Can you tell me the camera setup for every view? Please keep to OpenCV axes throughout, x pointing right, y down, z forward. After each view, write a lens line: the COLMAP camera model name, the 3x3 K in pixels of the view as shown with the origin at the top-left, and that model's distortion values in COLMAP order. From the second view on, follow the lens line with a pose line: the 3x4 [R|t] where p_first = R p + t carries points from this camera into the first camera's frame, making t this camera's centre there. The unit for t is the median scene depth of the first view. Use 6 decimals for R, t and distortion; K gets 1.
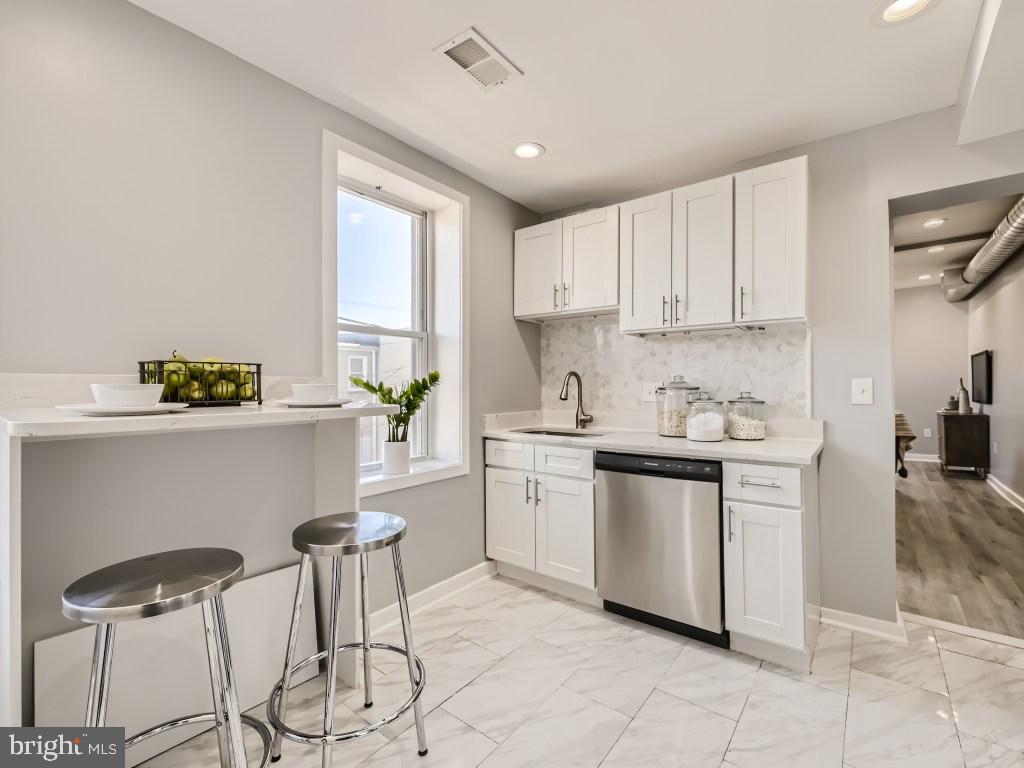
lens RADIAL K [[462.2, 0, 515.6], [0, 462.2, 384.7], [0, 0, 1]] dist [-0.001860, 0.000744]
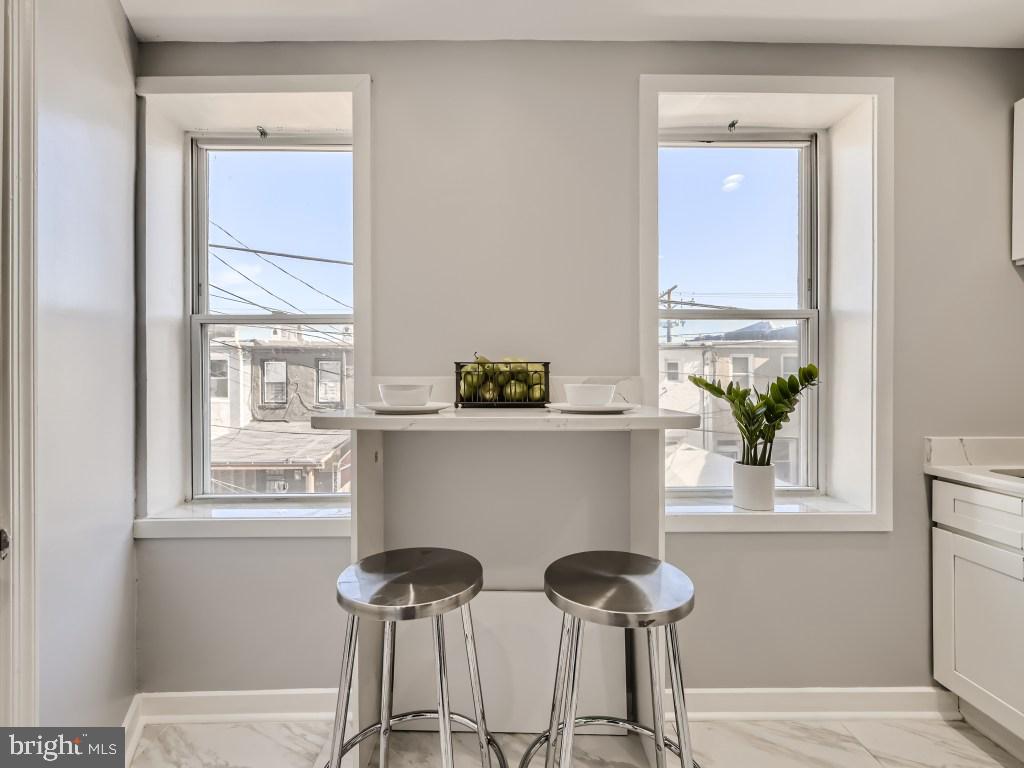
lens RADIAL K [[462.2, 0, 511.4], [0, 462.2, 386.4], [0, 0, 1]] dist [-0.001860, 0.000744]
pose [[0.620173, 0.001480, -0.784464, 0.074302], [-0.000934, 0.999999, 0.001148, 0.000830], [0.784464, 0.000020, 0.620174, 0.255685]]
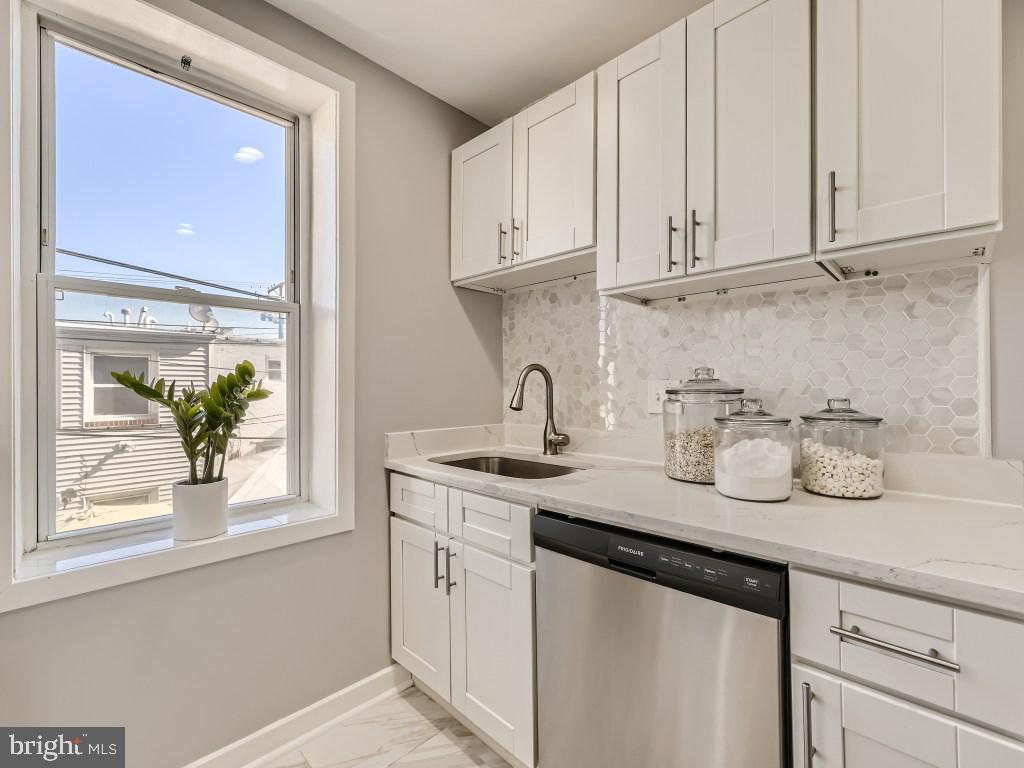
lens RADIAL K [[462.2, 0, 514.3], [0, 462.2, 383.7], [0, 0, 1]] dist [-0.001860, 0.000744]
pose [[0.992913, -0.002367, -0.118822, 0.209291], [0.001930, 0.999991, -0.003798, 0.000591], [0.118830, 0.003542, 0.992908, 0.462685]]
